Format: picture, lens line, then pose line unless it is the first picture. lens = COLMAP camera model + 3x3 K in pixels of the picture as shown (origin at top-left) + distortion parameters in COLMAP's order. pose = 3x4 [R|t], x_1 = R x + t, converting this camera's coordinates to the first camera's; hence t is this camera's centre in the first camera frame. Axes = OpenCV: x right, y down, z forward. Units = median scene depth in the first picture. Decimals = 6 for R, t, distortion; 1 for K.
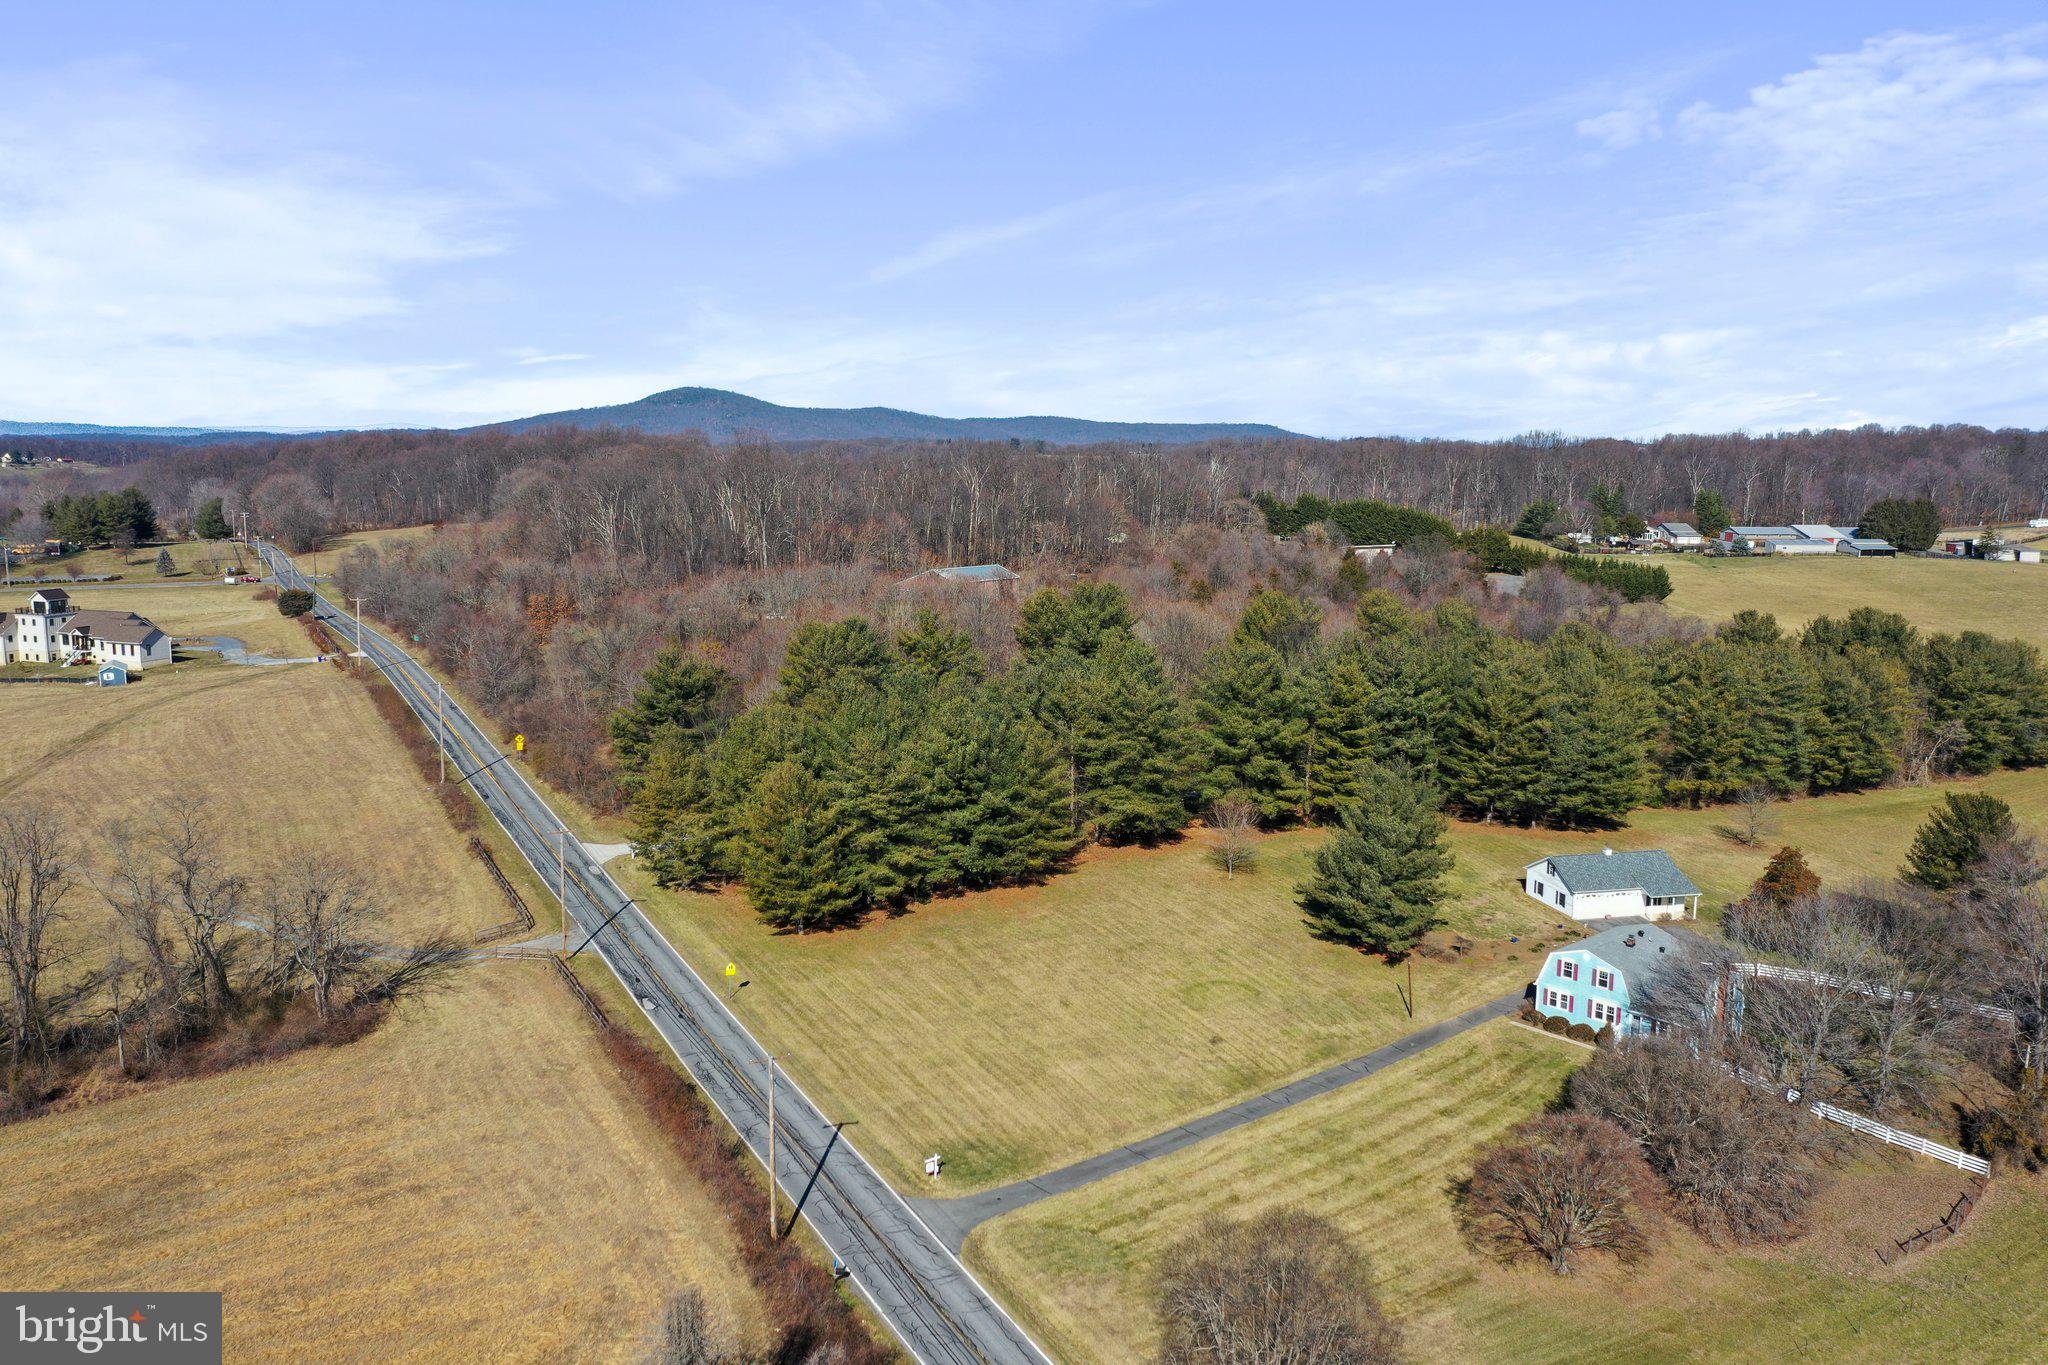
lens RADIAL K [[1635.3, 0, 1019.6], [0, 1635.3, 680.3], [0, 0, 1]] dist [-0.002188, -0.008067]
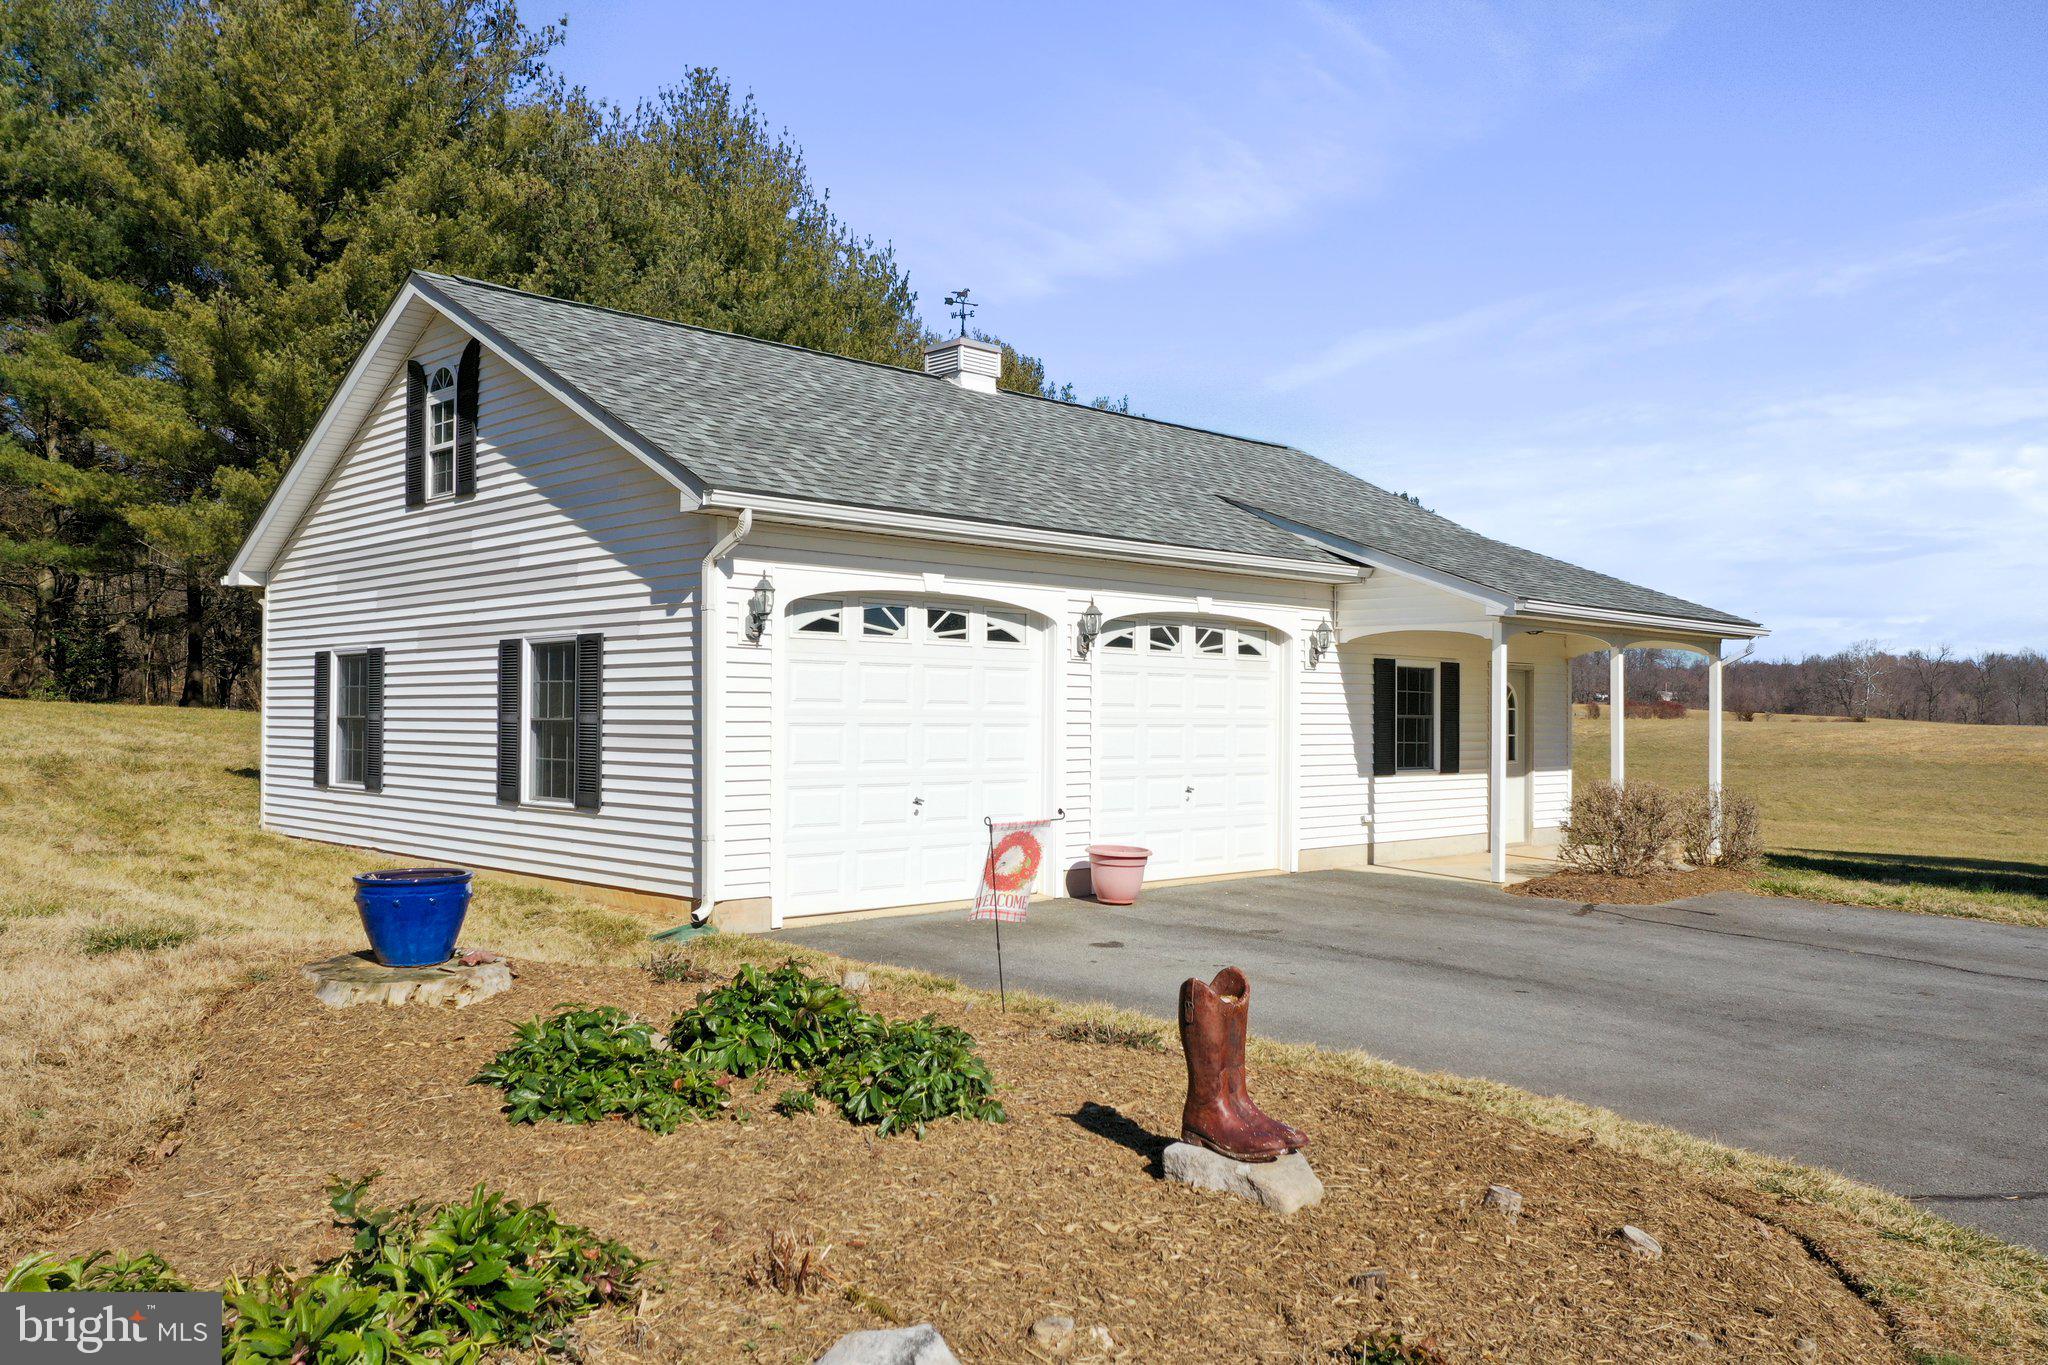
lens RADIAL K [[1635.3, 0, 1023.3], [0, 1635.3, 684.5], [0, 0, 1]] dist [-0.002188, -0.008067]
pose [[0.861070, -0.003908, 0.508472, 0.310203], [0.085901, 0.986716, -0.137886, 0.145310], [-0.501178, 0.162407, 0.849967, 0.920251]]
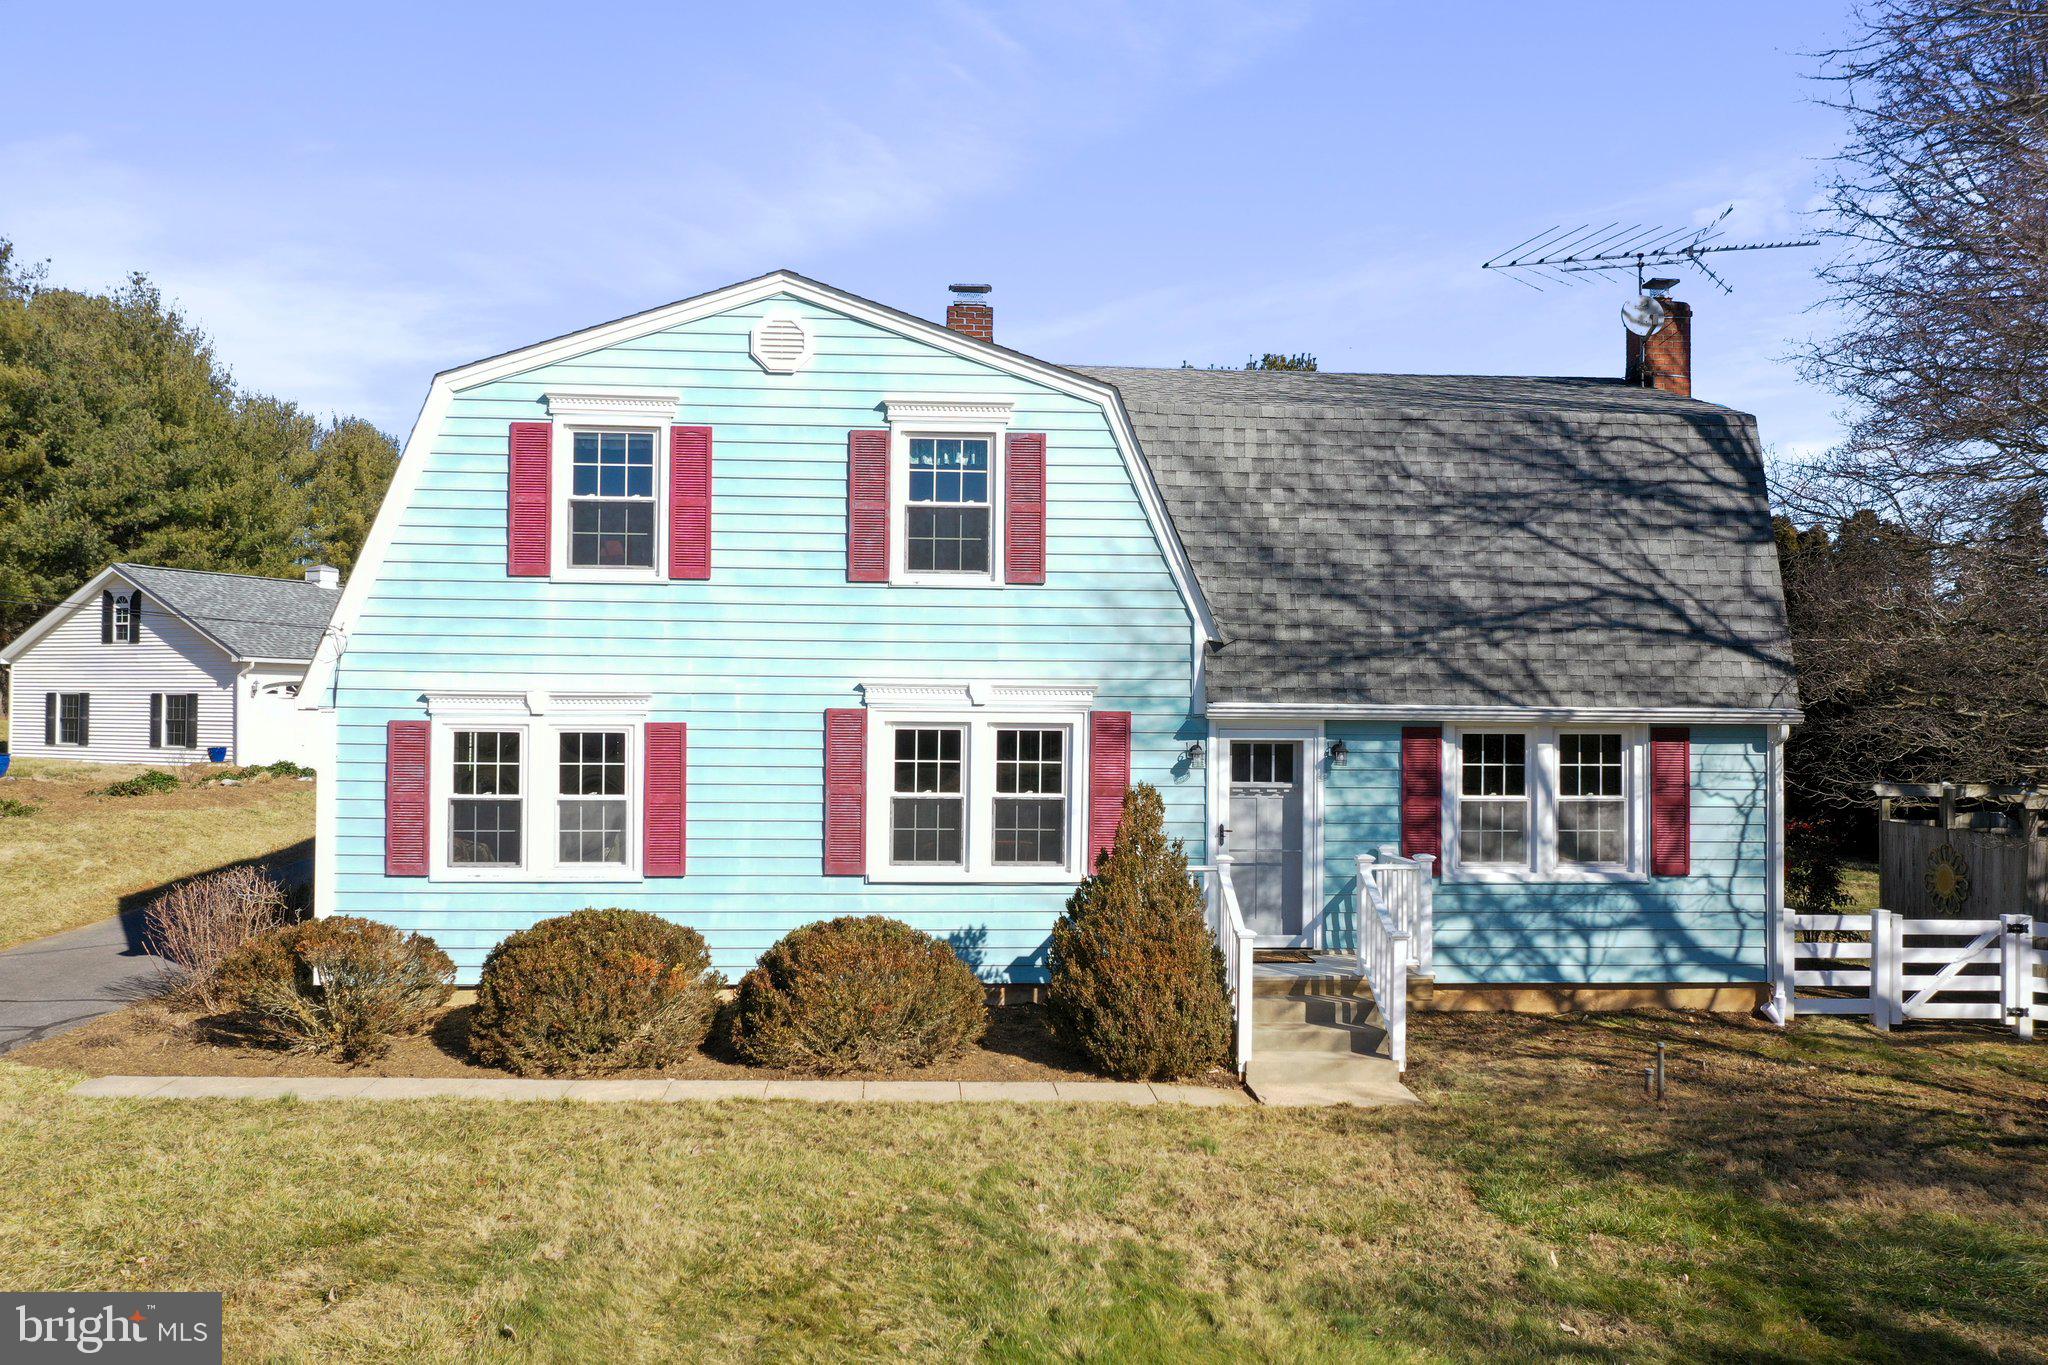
lens RADIAL K [[1635.3, 0, 1020.9], [0, 1635.3, 671.6], [0, 0, 1]] dist [-0.002188, -0.008067]
pose [[0.624956, 0.004123, 0.780649, 0.217617], [0.118547, 0.987888, -0.100121, 0.166845], [-0.771607, 0.155115, 0.616897, 0.746657]]
